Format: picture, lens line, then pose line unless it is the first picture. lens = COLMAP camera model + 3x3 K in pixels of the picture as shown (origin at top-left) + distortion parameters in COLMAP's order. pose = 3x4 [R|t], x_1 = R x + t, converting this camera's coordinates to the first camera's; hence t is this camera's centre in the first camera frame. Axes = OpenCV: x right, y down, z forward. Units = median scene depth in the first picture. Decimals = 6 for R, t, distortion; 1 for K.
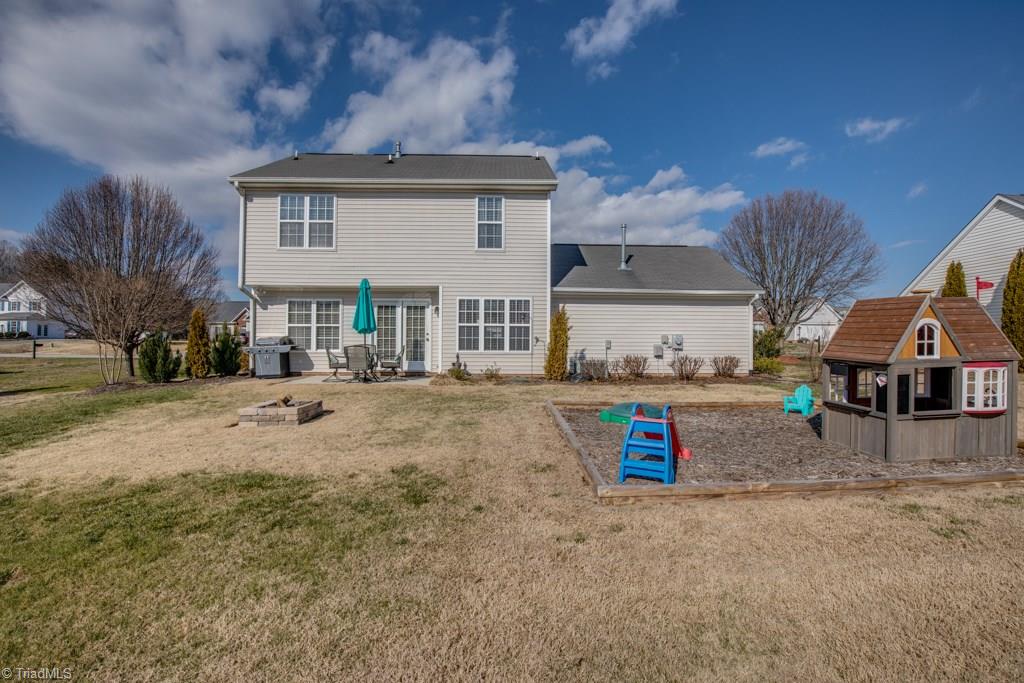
lens RADIAL K [[468.1, 0, 513.7], [0, 468.1, 342.5], [0, 0, 1]] dist [-0.032955, 0.003678]
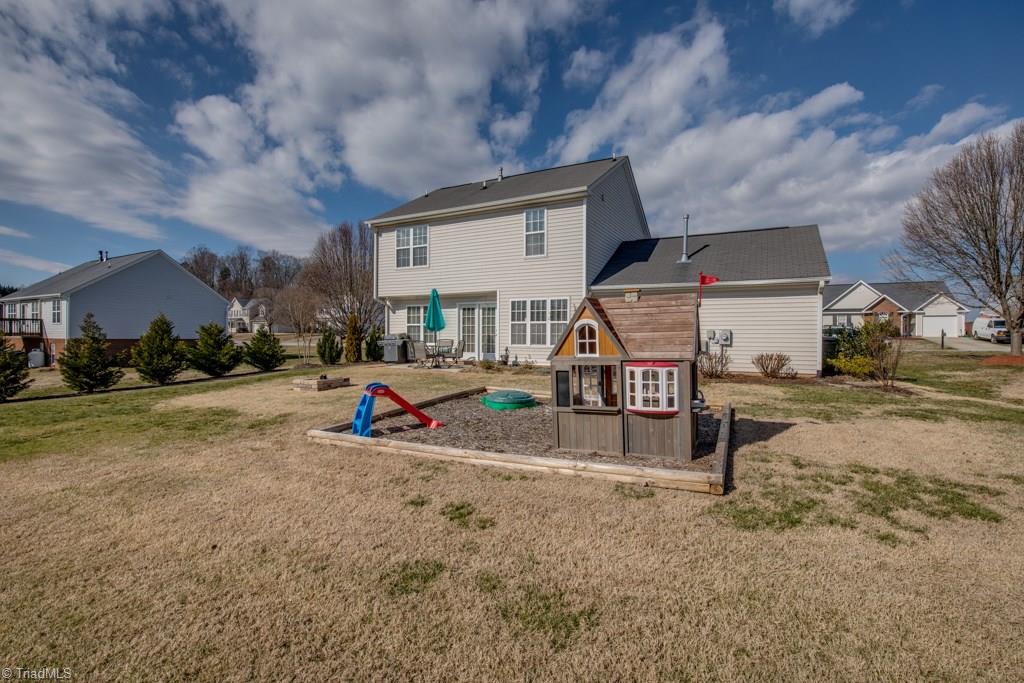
lens RADIAL K [[468.1, 0, 521.4], [0, 468.1, 333.3], [0, 0, 1]] dist [-0.032955, 0.003678]
pose [[0.865990, -0.003968, -0.500046, 0.488287], [0.001140, 0.999982, -0.005962, -0.004485], [0.500061, 0.004593, 0.865978, -0.004441]]
